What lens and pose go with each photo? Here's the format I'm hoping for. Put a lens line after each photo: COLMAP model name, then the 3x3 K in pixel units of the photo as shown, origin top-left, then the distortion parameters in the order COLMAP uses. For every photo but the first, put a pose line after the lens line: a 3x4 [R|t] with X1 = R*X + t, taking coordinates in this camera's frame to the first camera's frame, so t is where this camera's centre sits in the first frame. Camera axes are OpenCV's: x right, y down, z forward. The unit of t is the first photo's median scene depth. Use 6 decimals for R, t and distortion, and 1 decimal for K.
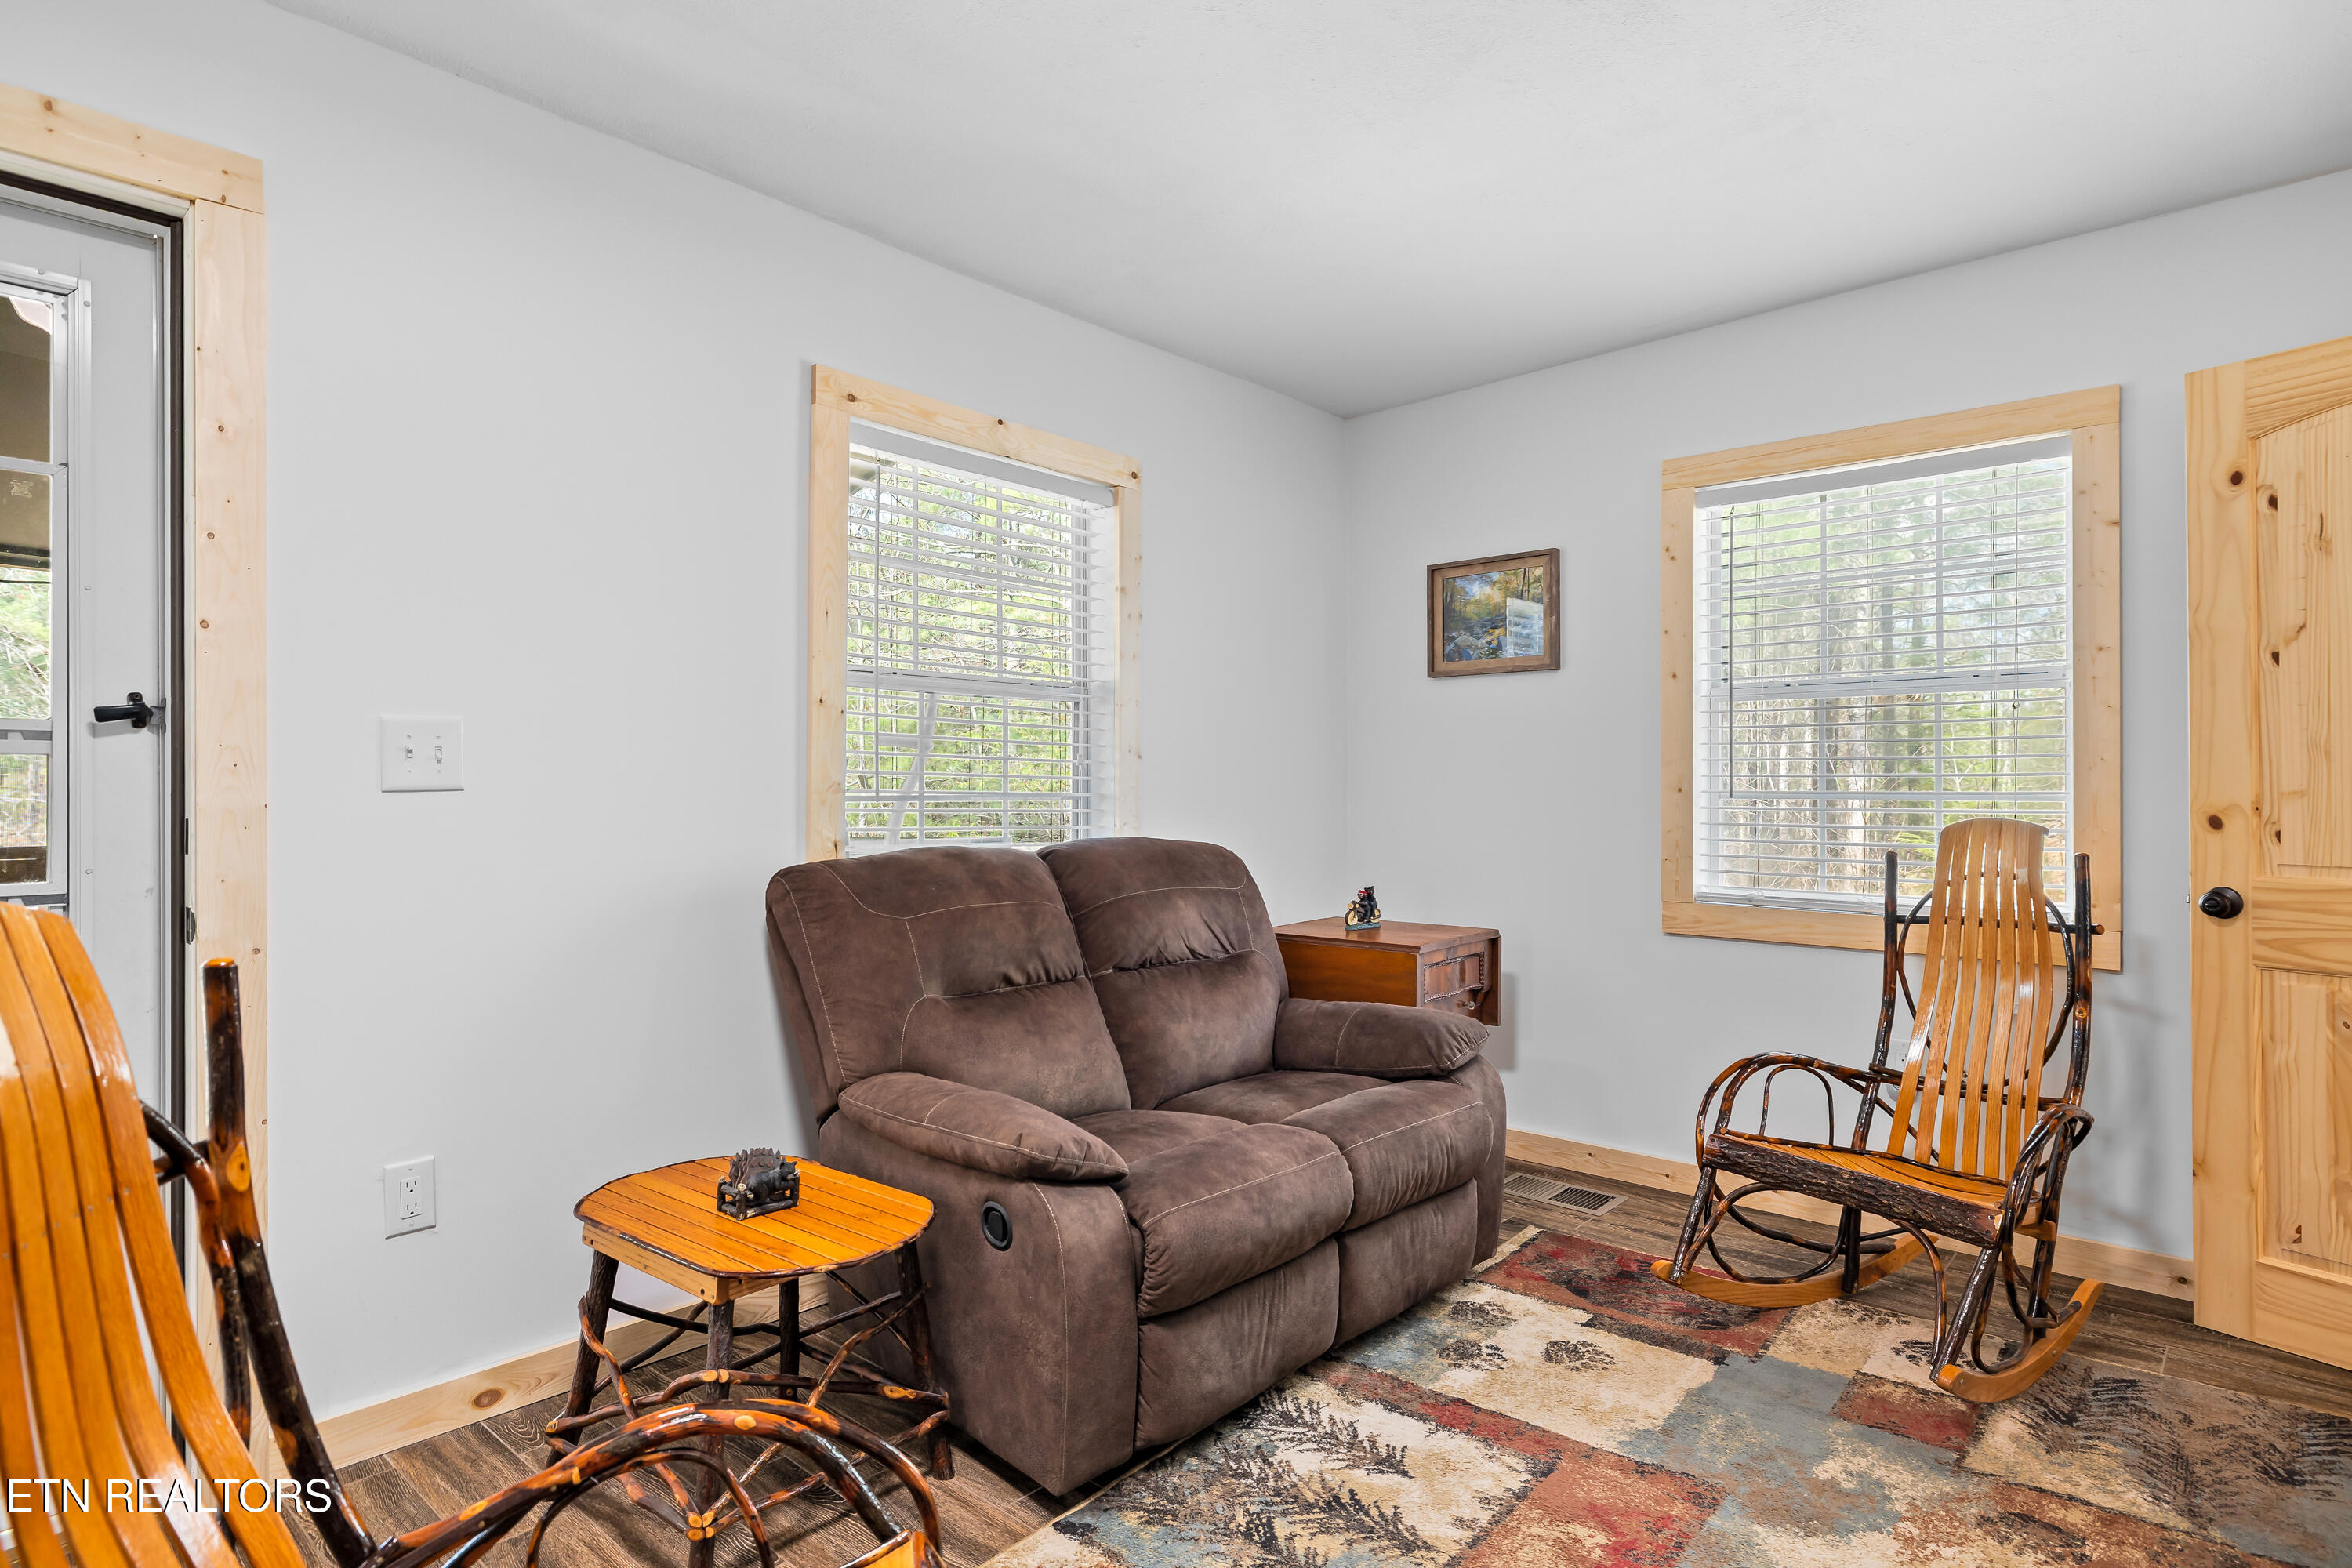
lens RADIAL K [[1259.7, 0, 1141.4], [0, 1259.7, 785.6], [0, 0, 1]] dist [-0.006216, 0.001286]
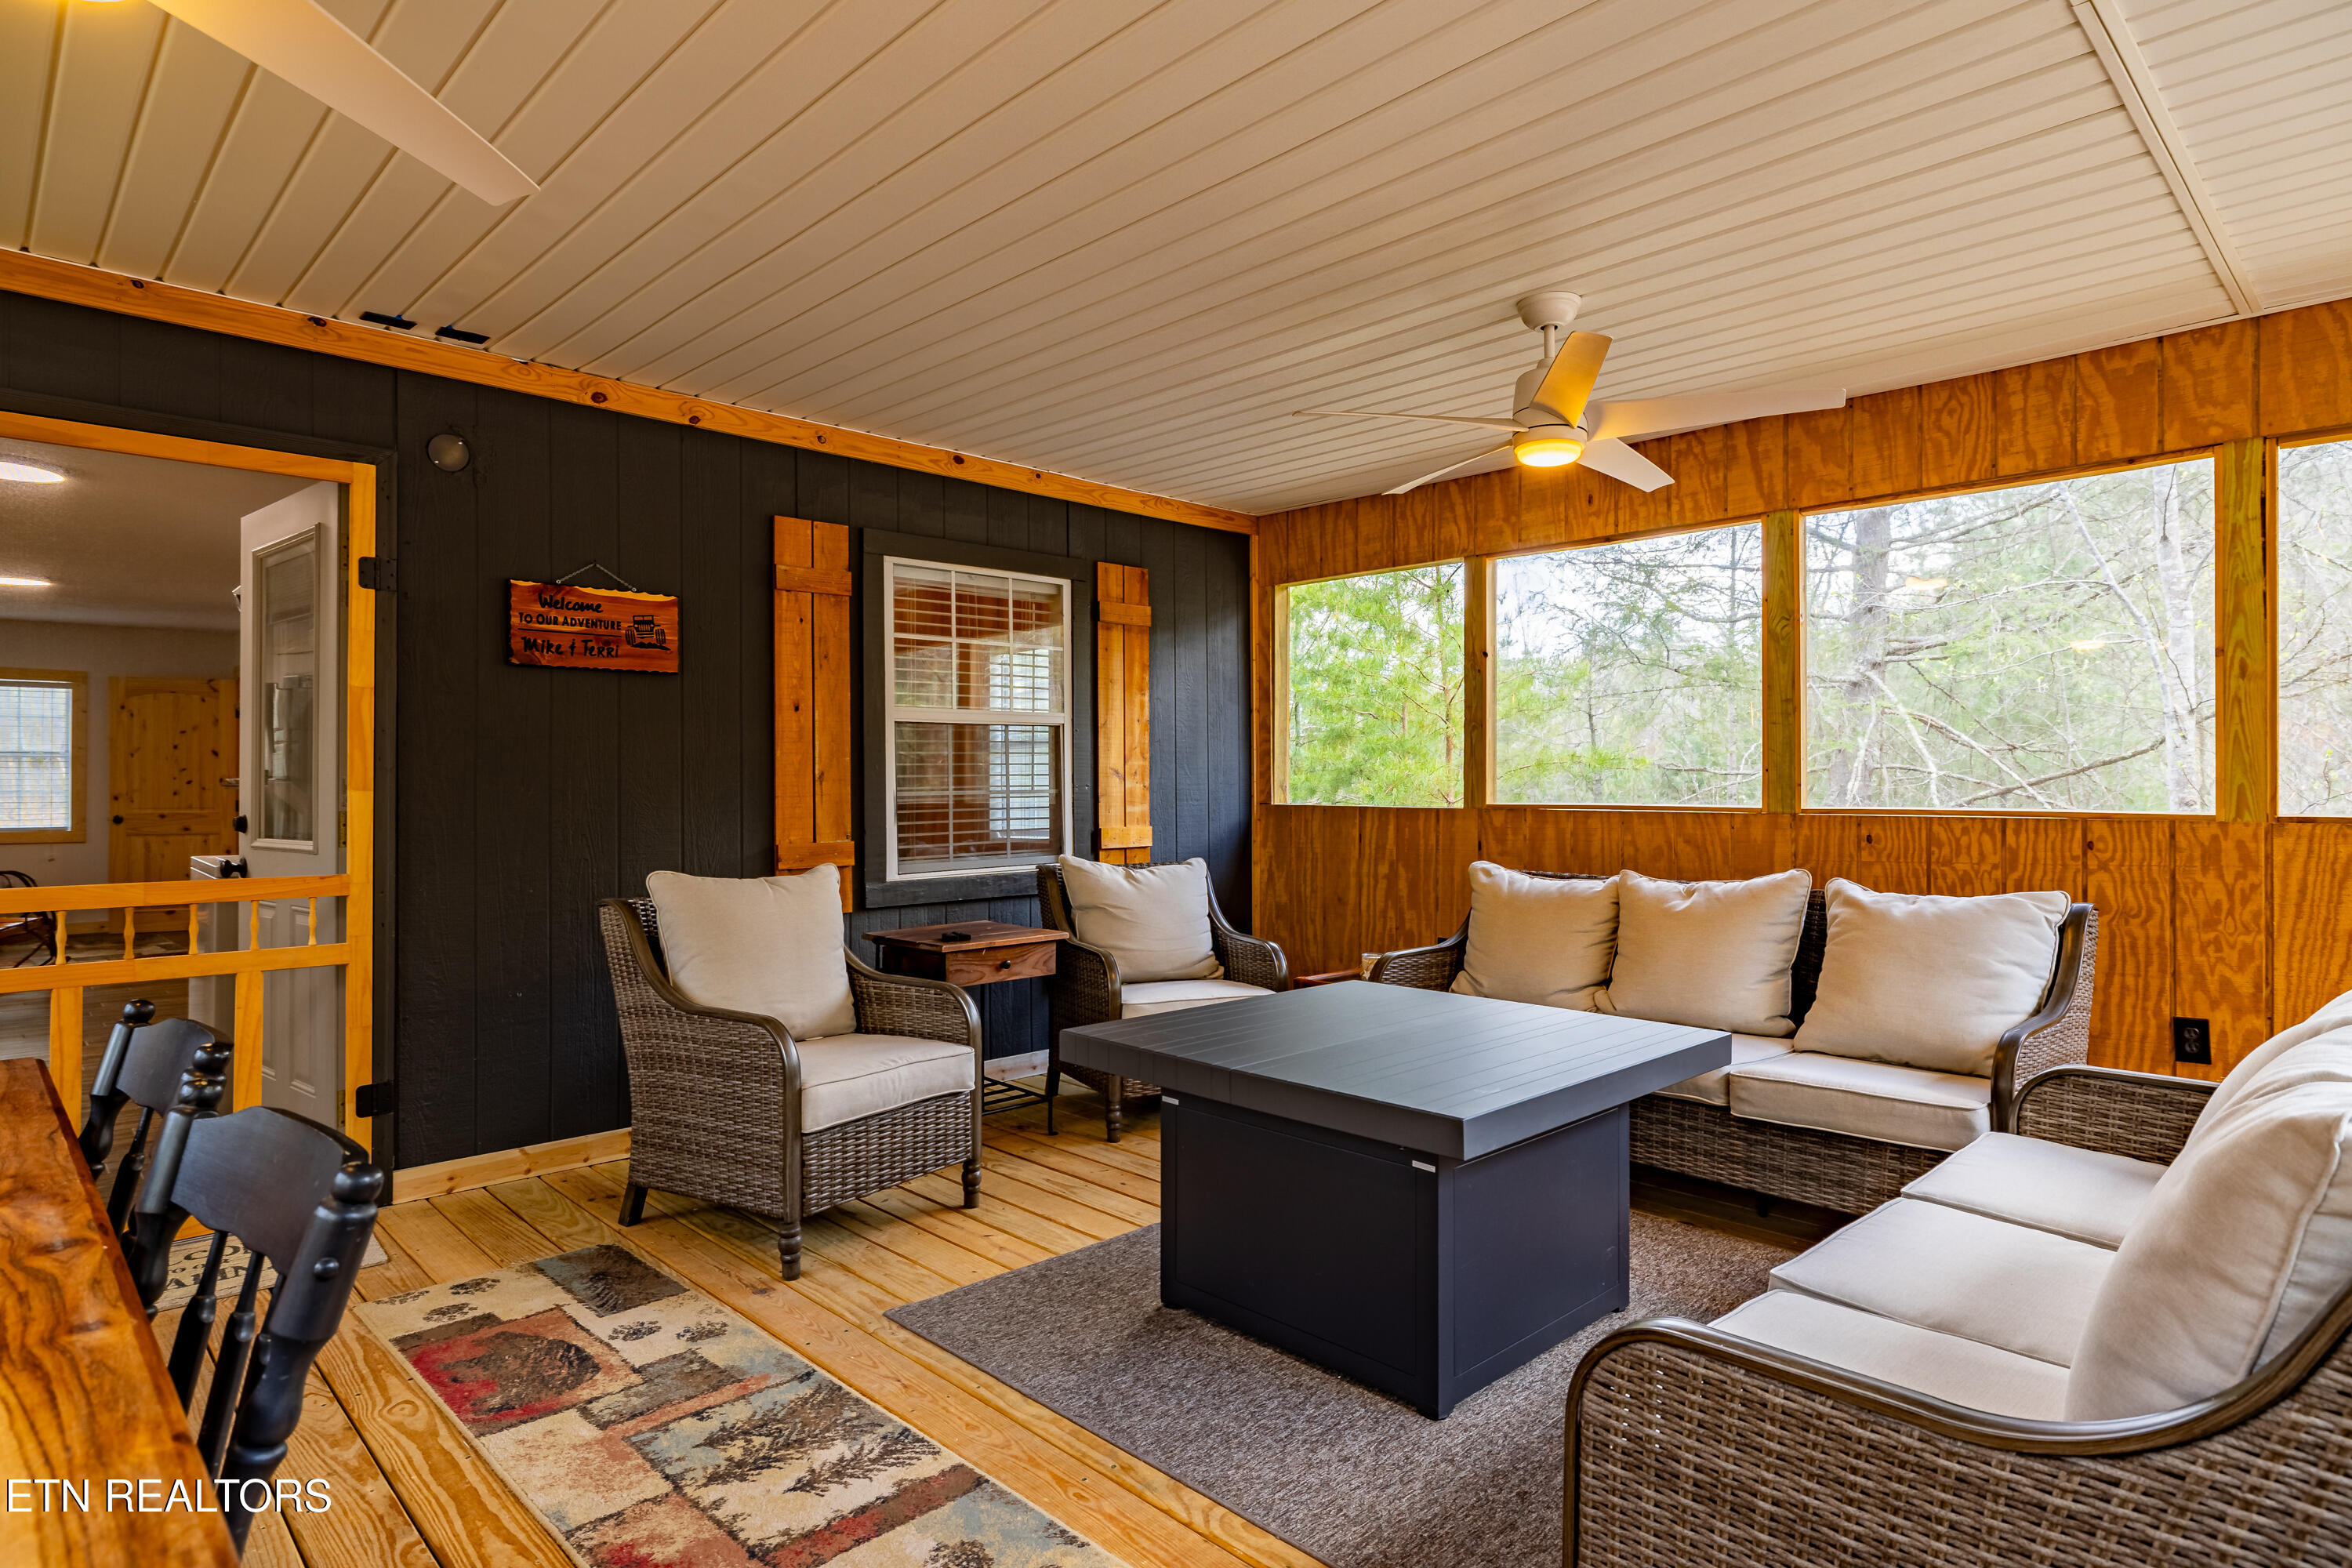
lens RADIAL K [[1259.7, 0, 1171.8], [0, 1259.7, 771.0], [0, 0, 1]] dist [-0.006216, 0.001286]
pose [[0.056628, 0.007391, 0.998368, -2.655990], [-0.001220, 0.999972, -0.007333, -0.027263], [-0.998395, -0.000803, 0.056635, -2.315337]]
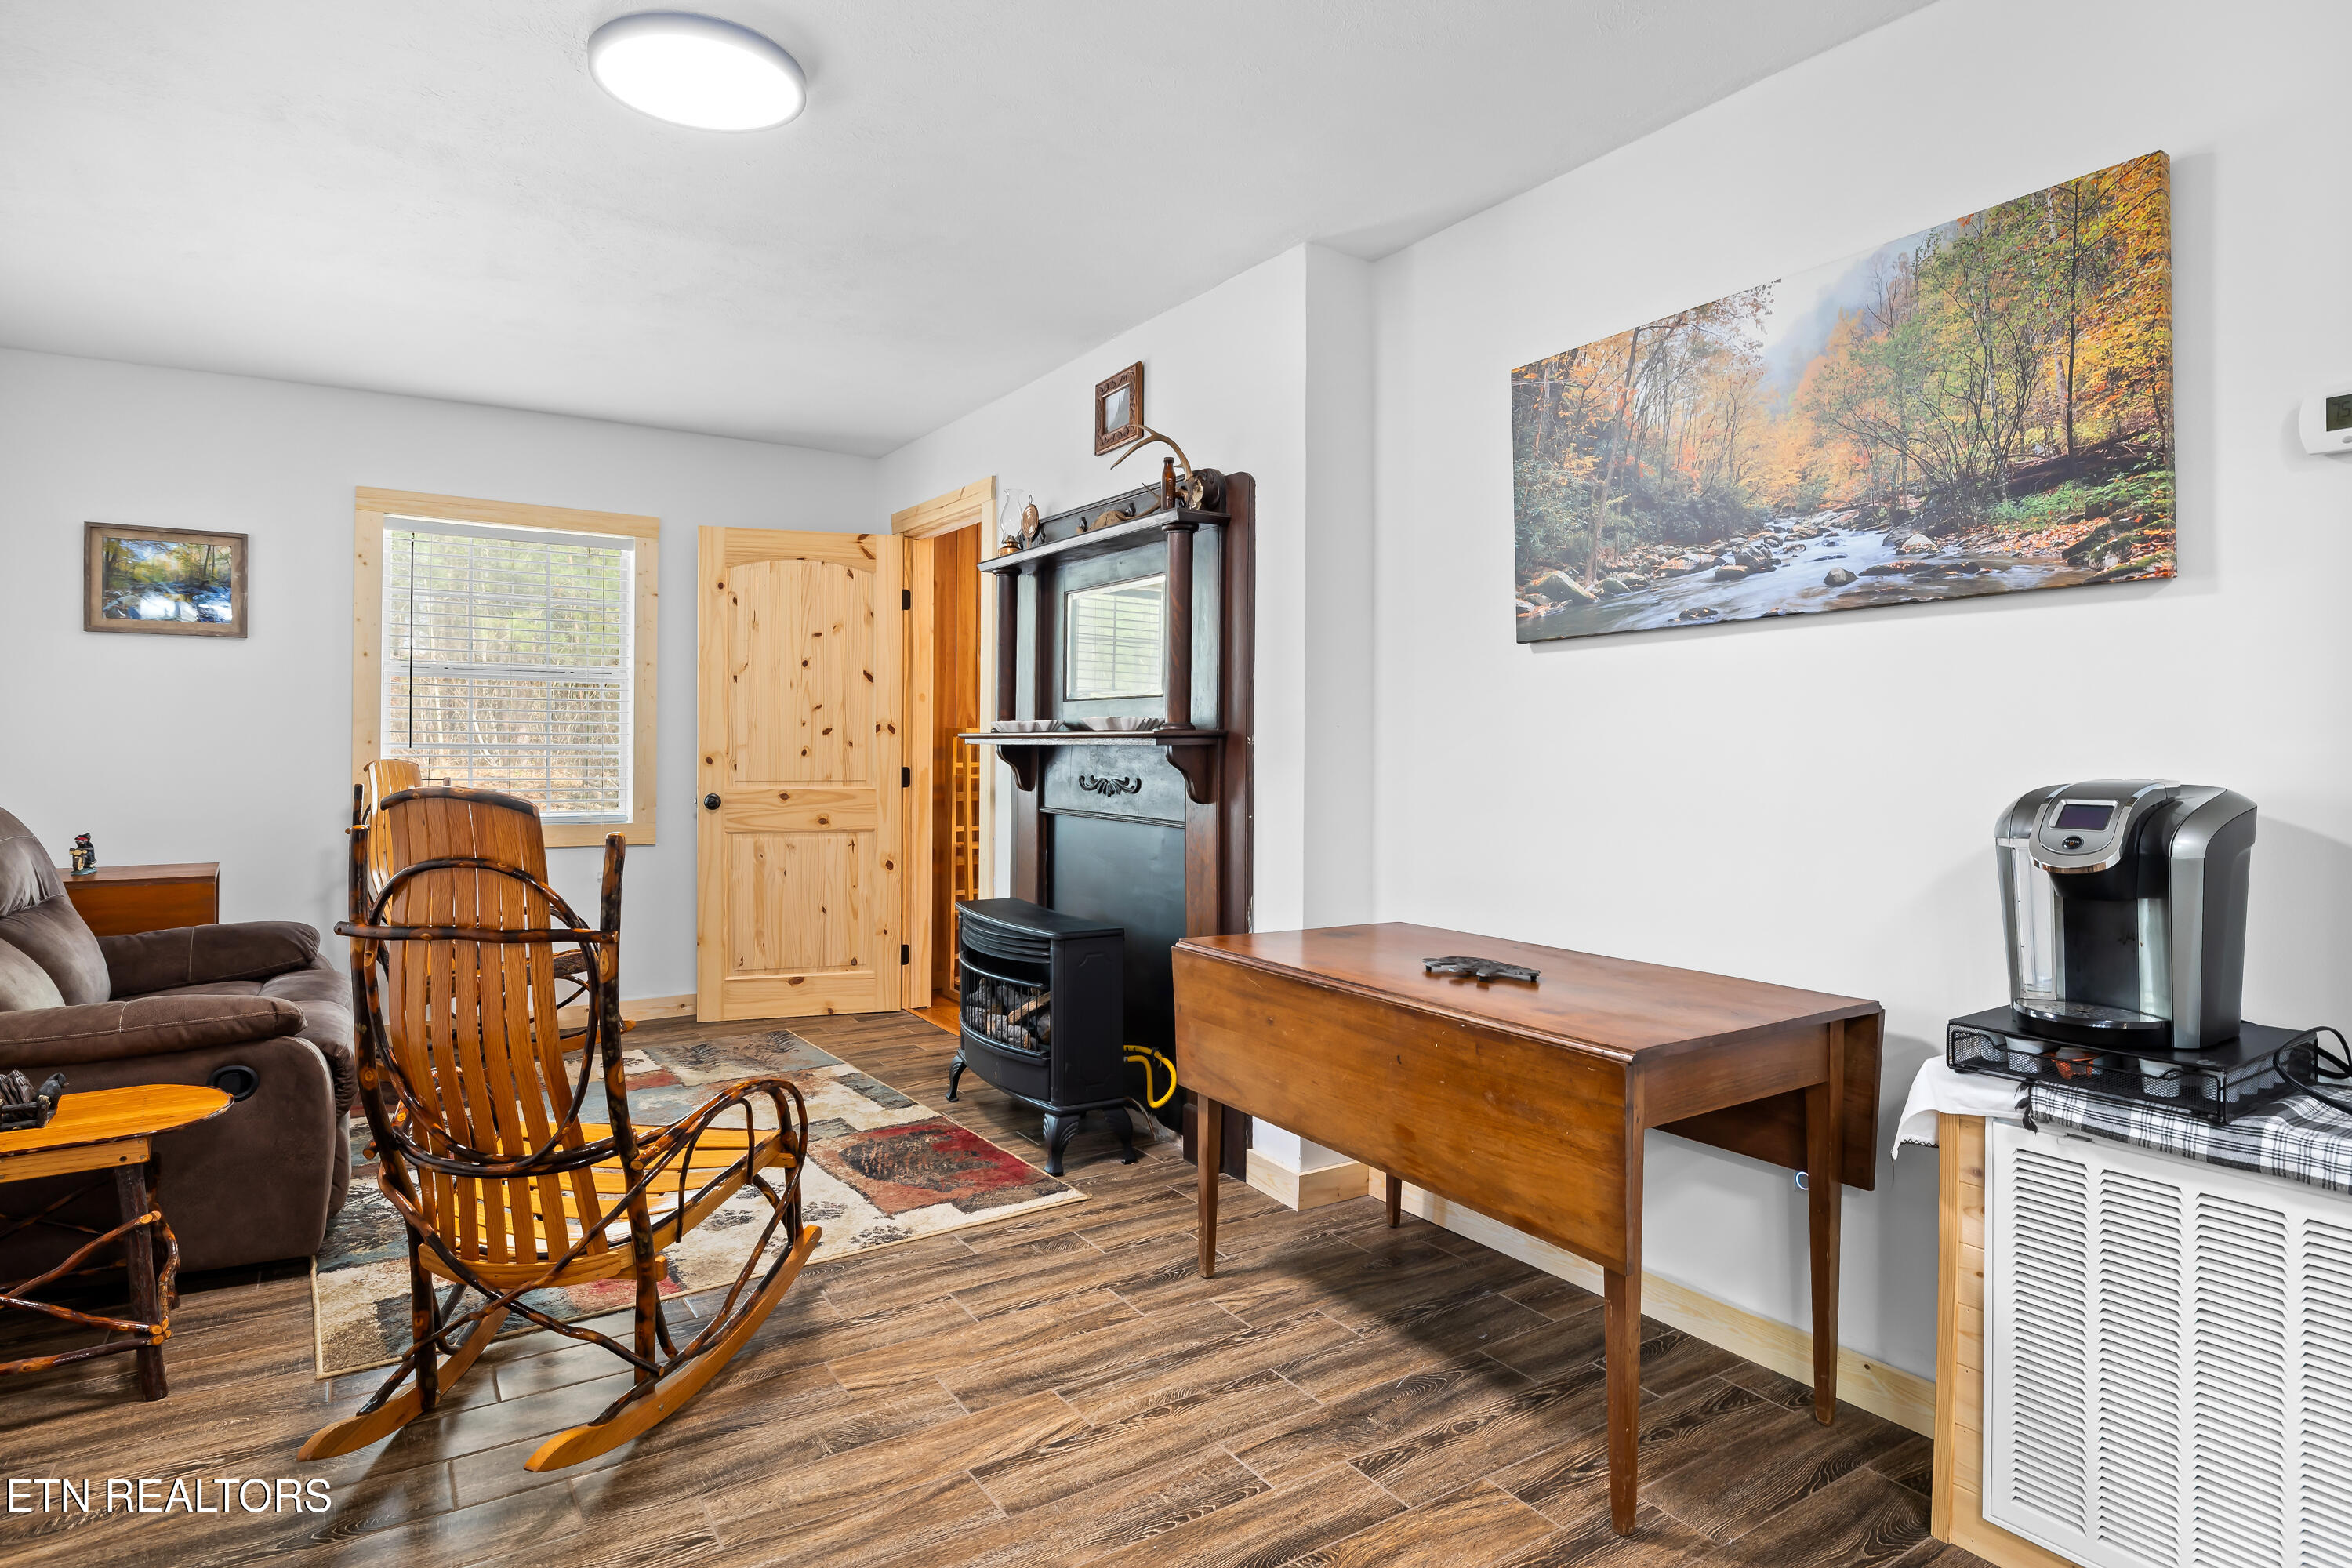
lens RADIAL K [[1259.7, 0, 1171.4], [0, 1259.7, 747.5], [0, 0, 1]] dist [-0.006216, 0.001286]
pose [[0.238253, 0.000546, 0.971203, -0.850752], [-0.009007, 0.999958, 0.001647, -0.000712], [-0.971161, -0.009140, 0.238248, -0.156738]]
